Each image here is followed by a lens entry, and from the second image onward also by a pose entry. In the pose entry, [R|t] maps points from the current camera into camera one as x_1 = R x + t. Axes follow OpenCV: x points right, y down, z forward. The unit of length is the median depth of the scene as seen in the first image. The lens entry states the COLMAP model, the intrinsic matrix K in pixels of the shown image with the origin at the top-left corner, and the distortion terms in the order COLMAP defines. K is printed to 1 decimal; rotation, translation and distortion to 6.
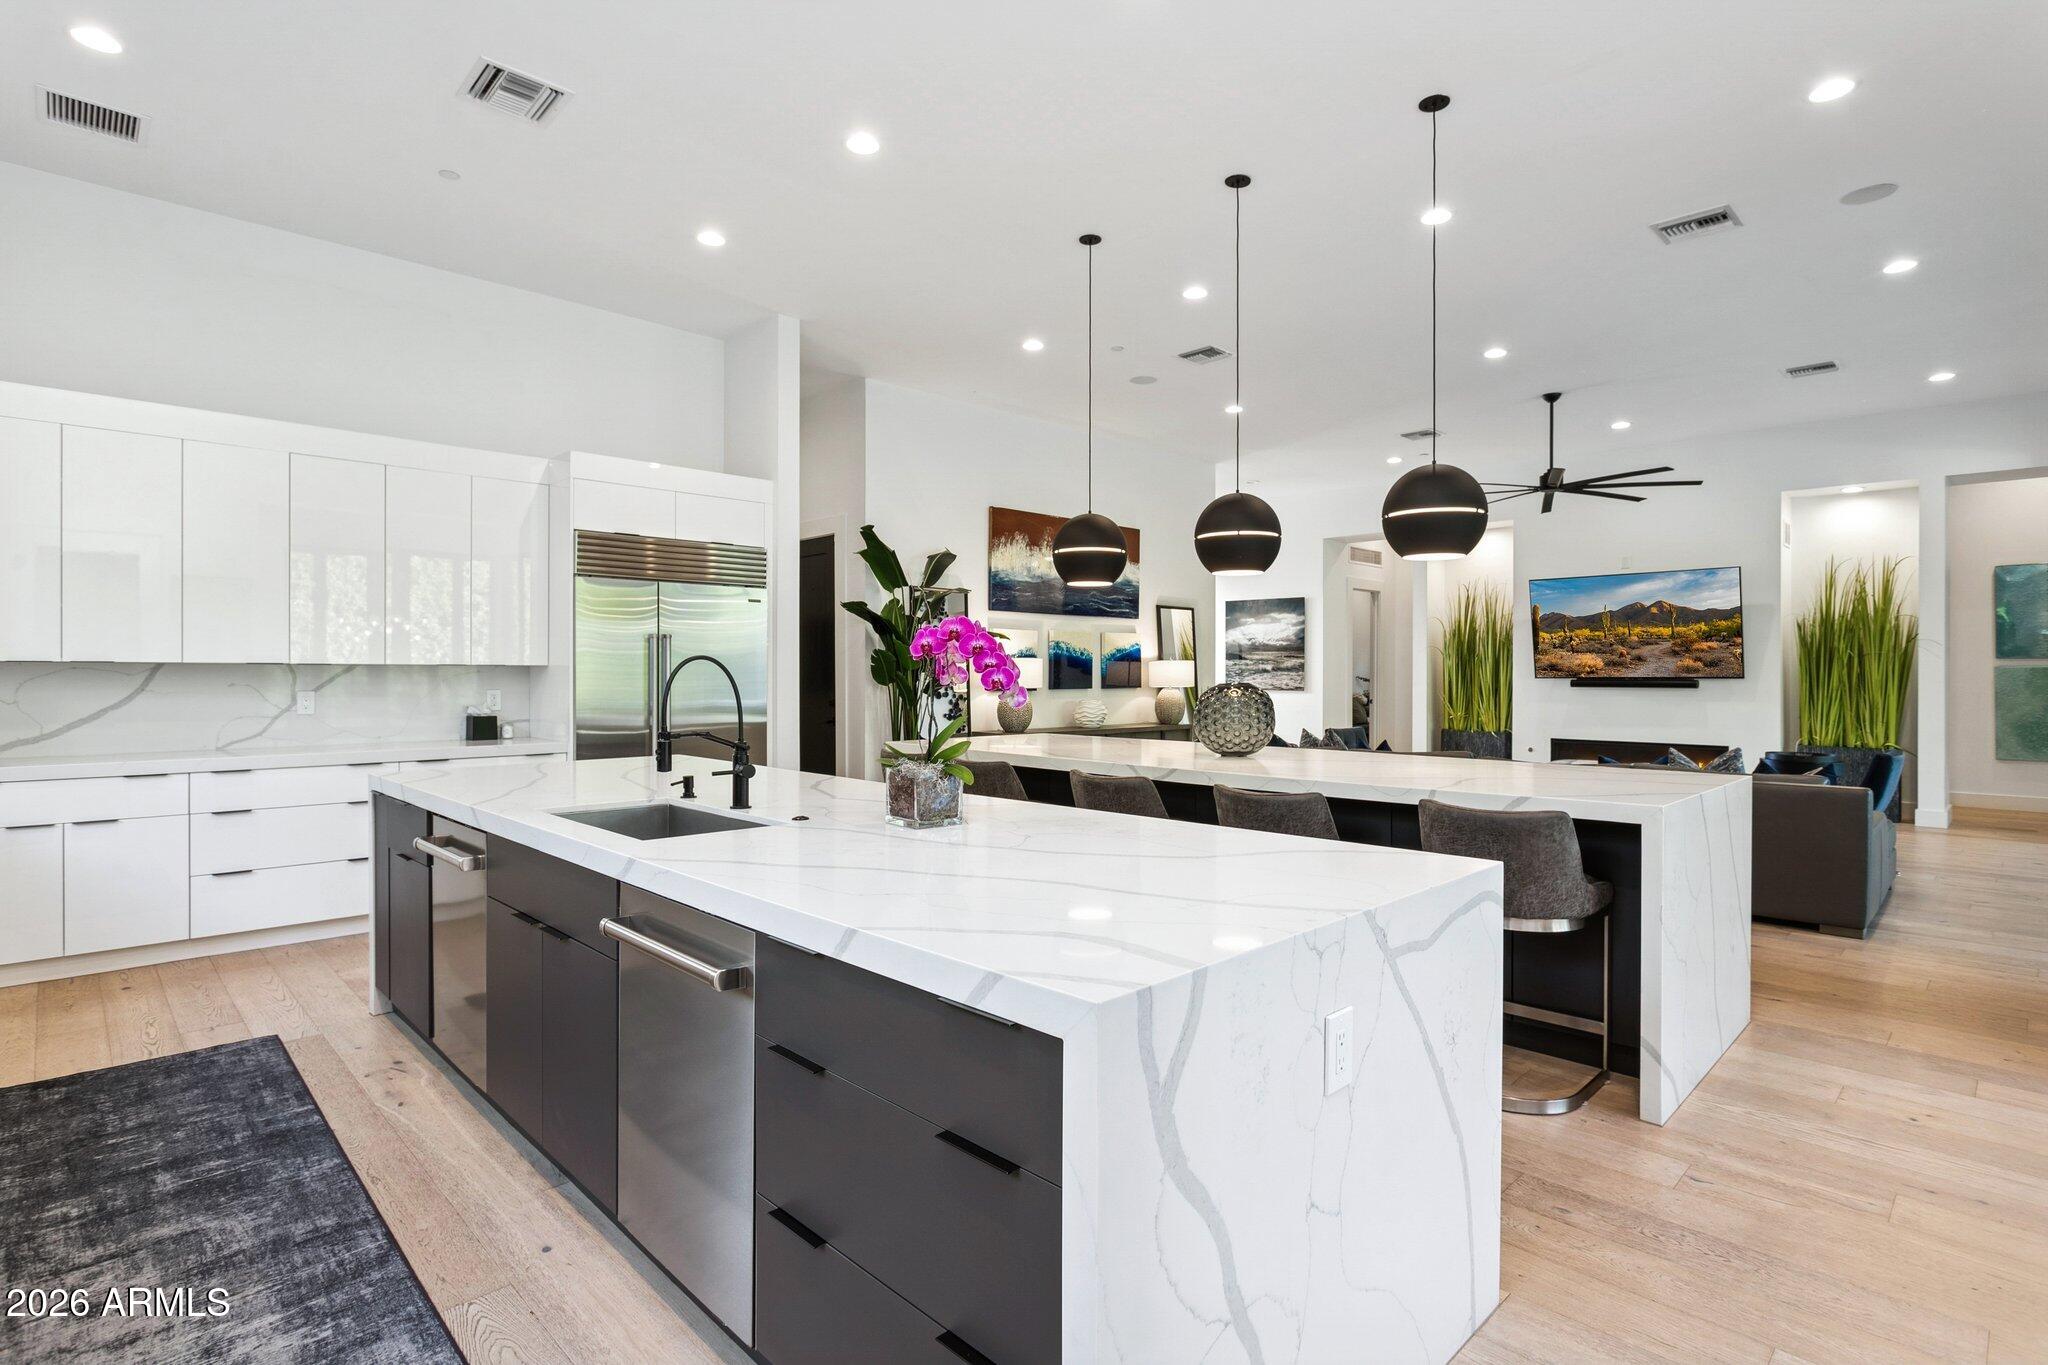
lens RADIAL K [[1008.5, 0, 1038.2], [0, 1008.5, 678.6], [0, 0, 1]] dist [-0.006396, 0.000892]
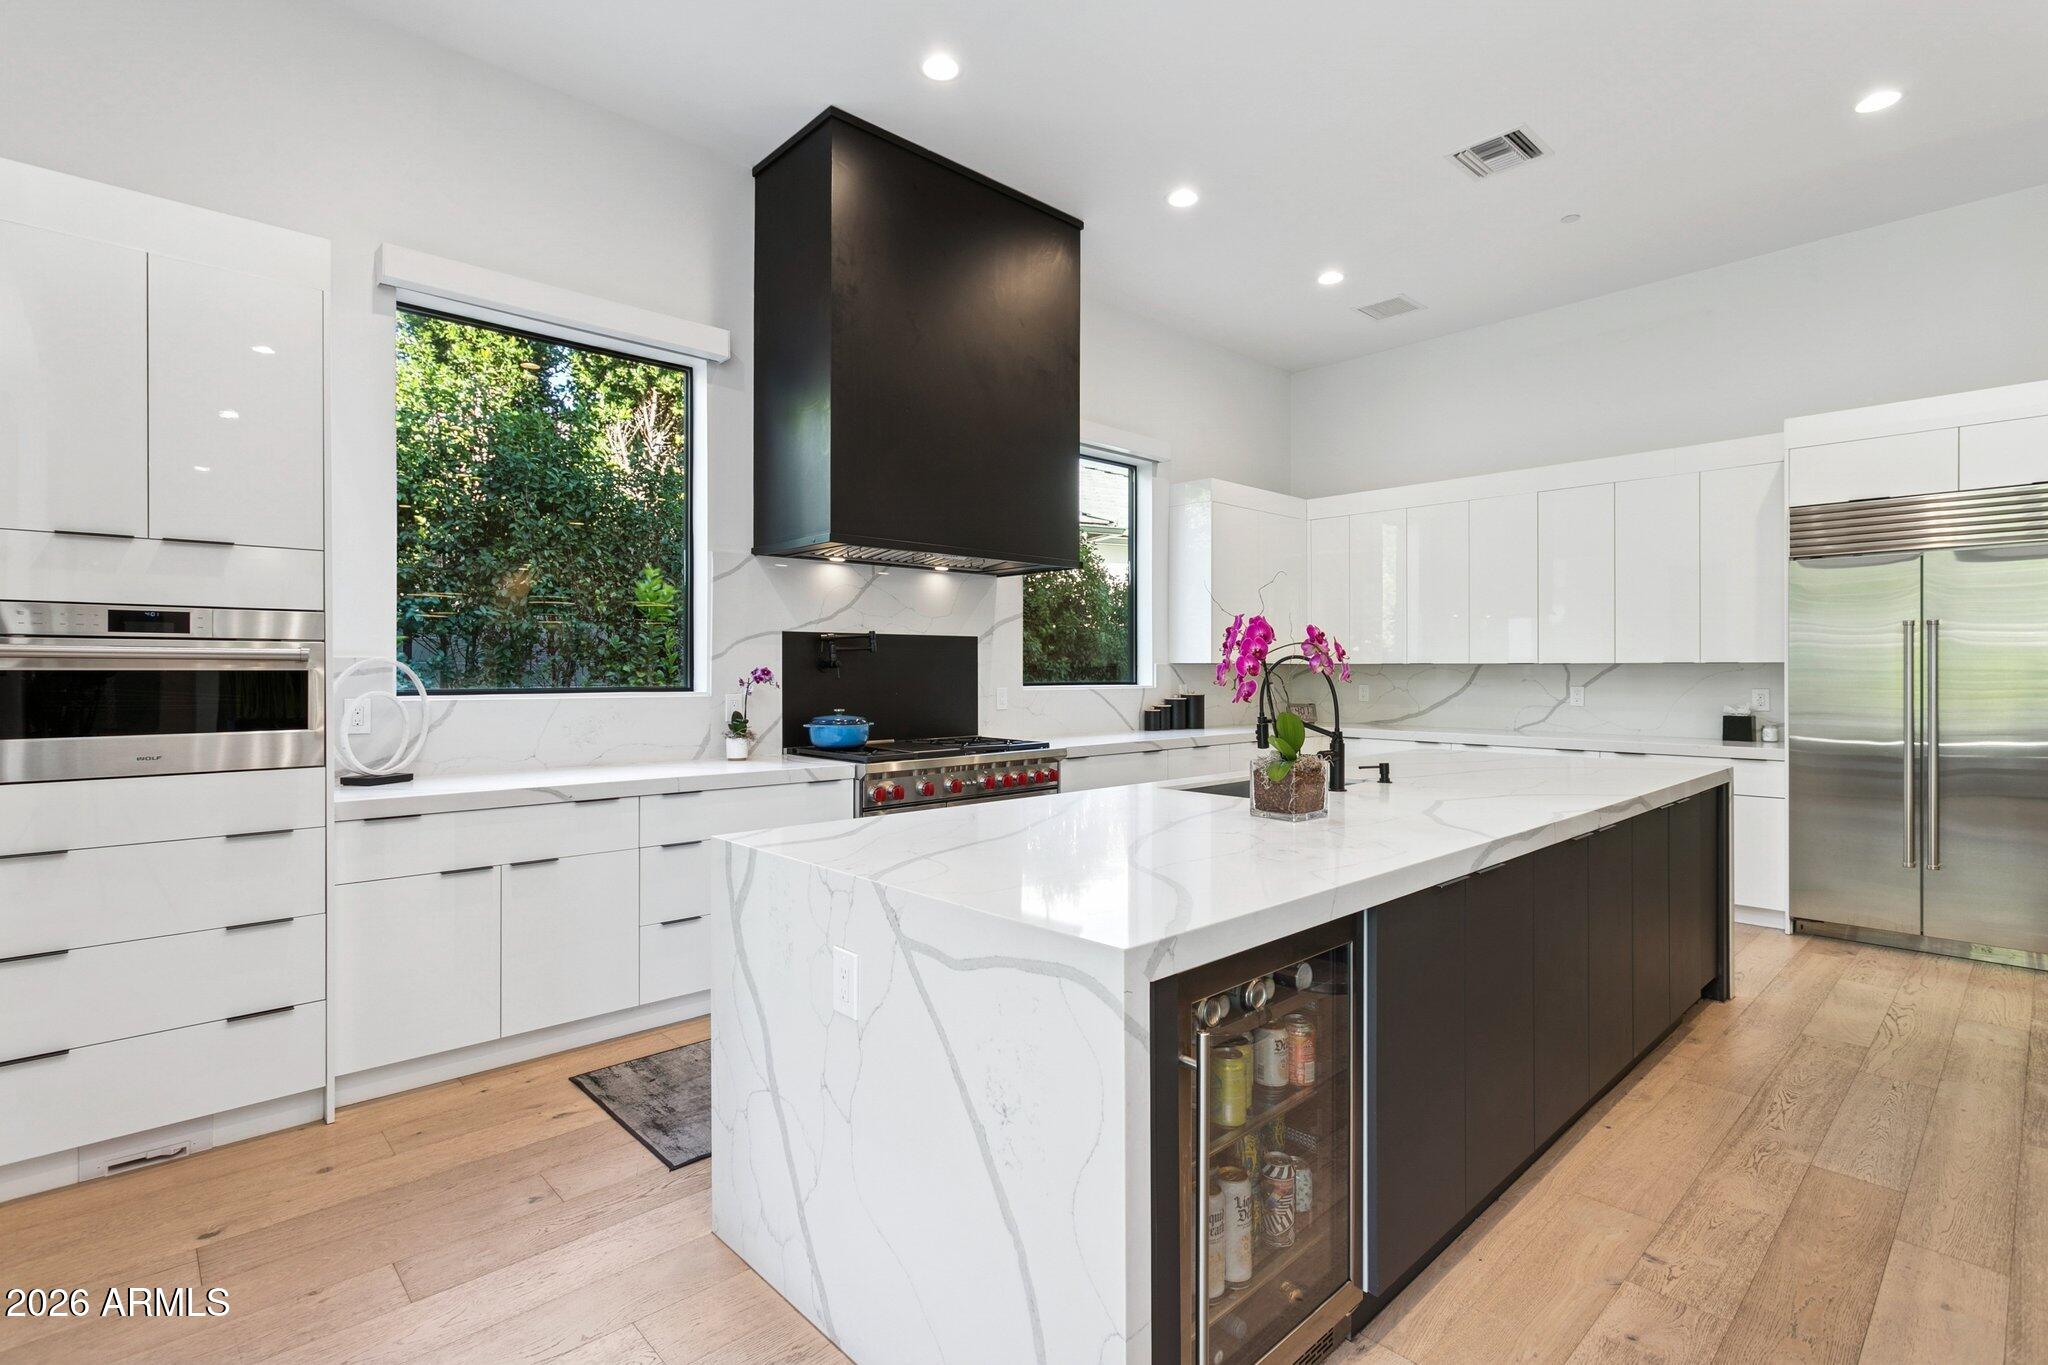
lens RADIAL K [[969.3, 0, 1011.2], [0, 969.3, 672.4], [0, 0, 1]] dist [-0.000469, 0.000481]
pose [[-0.032103, -0.000352, -0.999484, 0.279807], [-0.006592, 0.999978, -0.000140, 0.000268], [0.999463, 0.006584, -0.032105, 0.239930]]
